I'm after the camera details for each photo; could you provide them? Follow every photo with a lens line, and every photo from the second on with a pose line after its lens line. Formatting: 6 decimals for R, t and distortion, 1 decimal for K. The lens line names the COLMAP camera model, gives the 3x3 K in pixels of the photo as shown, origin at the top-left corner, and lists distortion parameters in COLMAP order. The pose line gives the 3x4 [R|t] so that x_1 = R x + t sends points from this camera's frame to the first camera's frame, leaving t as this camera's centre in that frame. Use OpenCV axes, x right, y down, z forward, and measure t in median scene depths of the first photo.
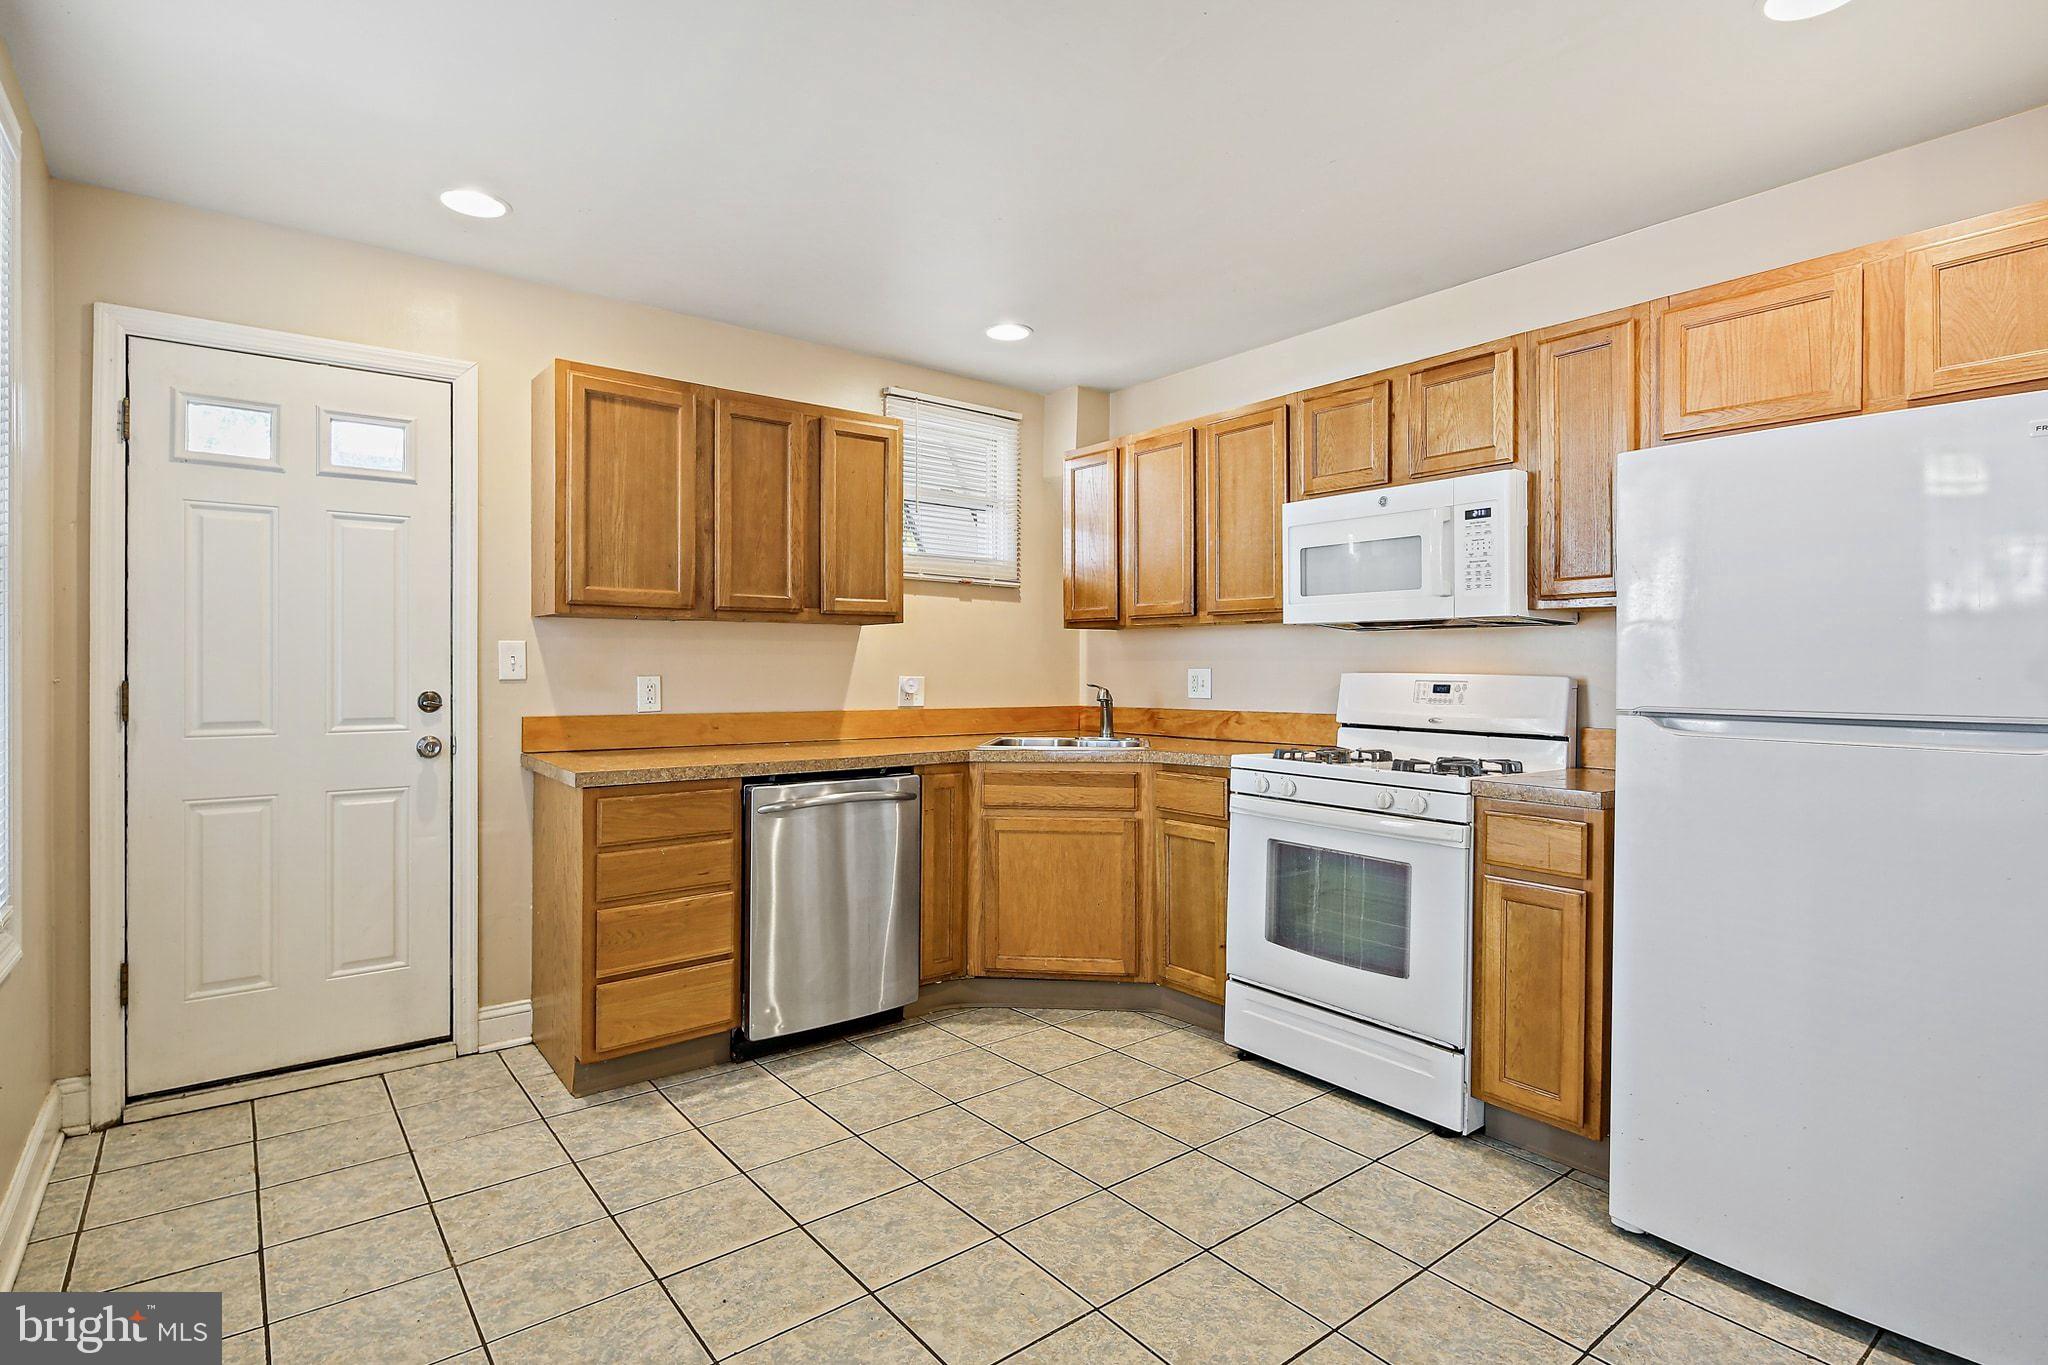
lens RADIAL K [[1121.0, 0, 1096.2], [0, 1121.0, 674.3], [0, 0, 1]] dist [0.012048, -0.002399]
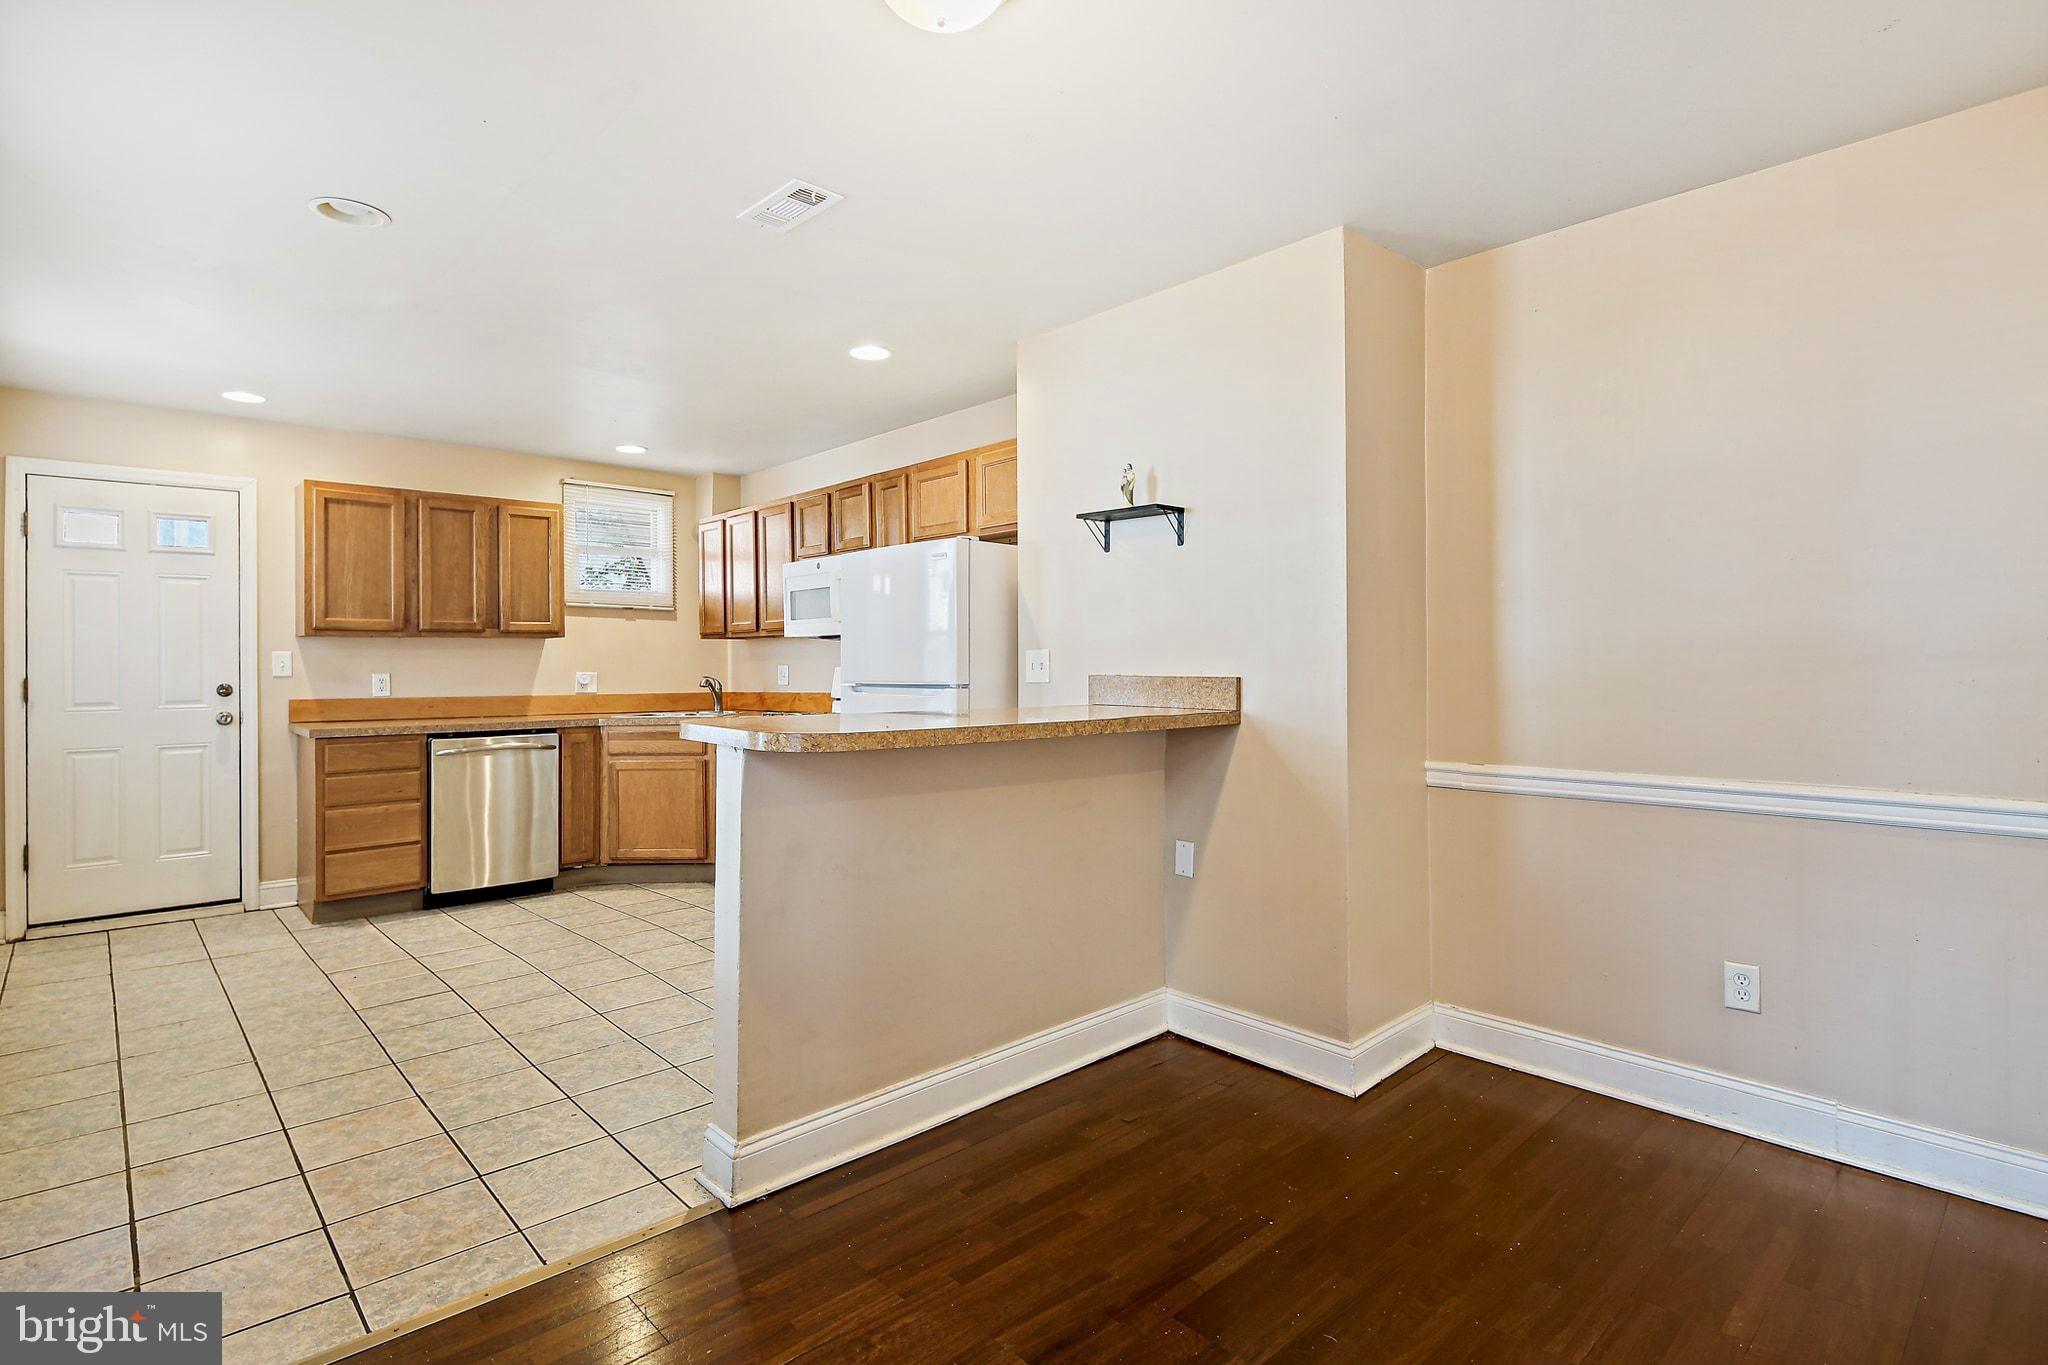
lens RADIAL K [[1002.3, 0, 1020.1], [0, 1002.3, 664.8], [0, 0, 1]] dist [0.001063, -0.000718]
pose [[0.996077, -0.010296, 0.087888, 0.409479], [0.010975, 0.999914, -0.007246, 0.010806], [-0.087806, 0.008182, 0.996104, -0.521326]]
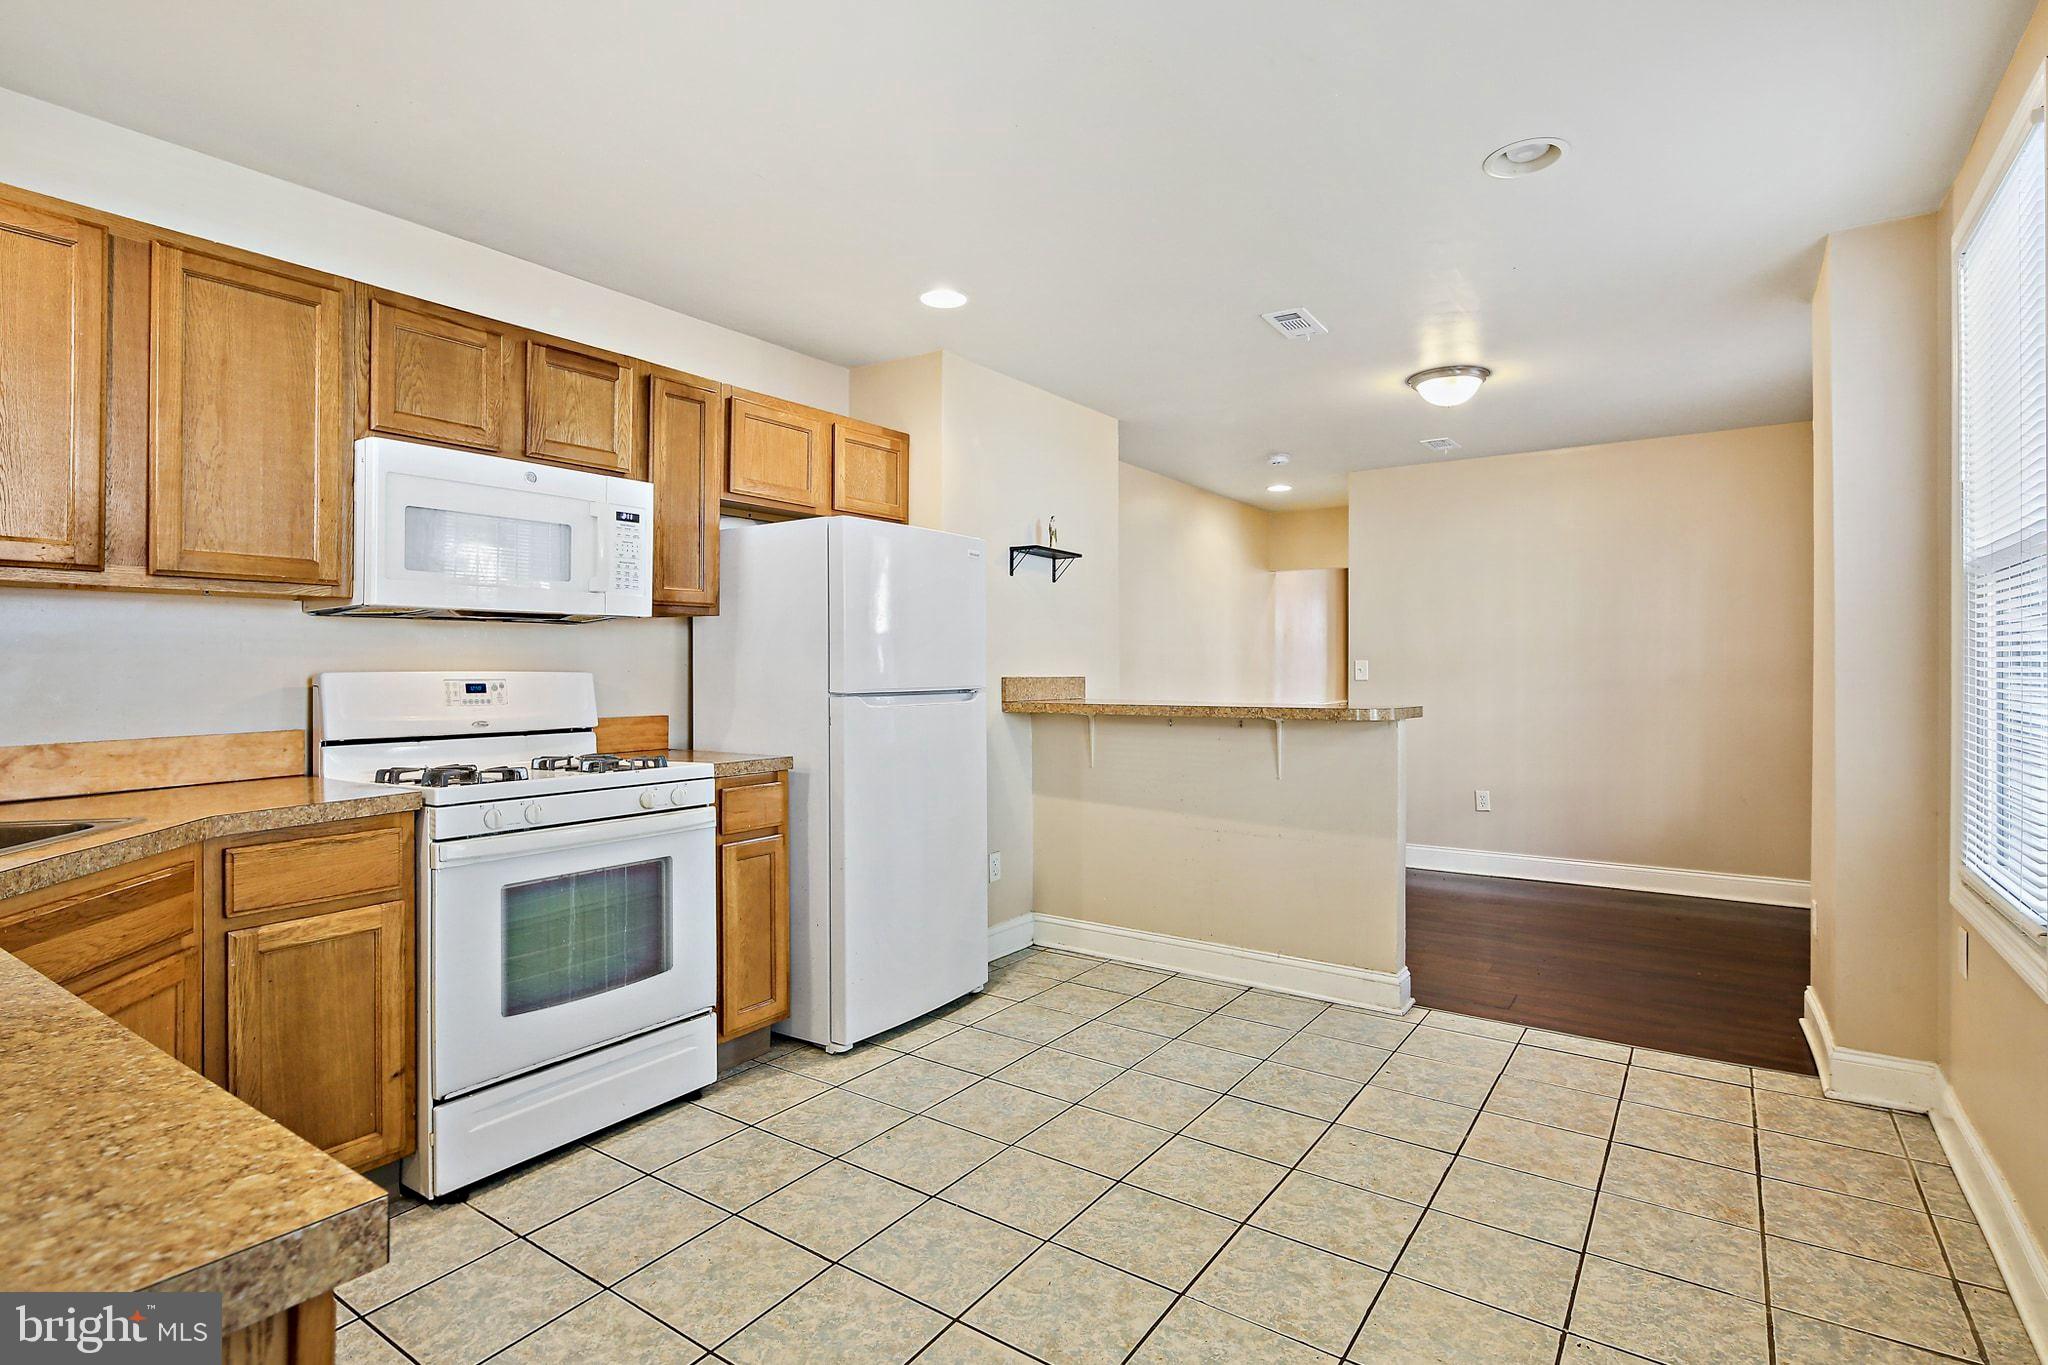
lens RADIAL K [[1002.3, 0, 1020.1], [0, 1002.3, 664.8], [0, 0, 1]] dist [0.001063, -0.000718]
pose [[-0.295415, -0.002039, 0.955367, -0.594821], [0.006691, 0.999969, 0.004203, -0.006249], [-0.955346, 0.007634, -0.295392, 0.833876]]
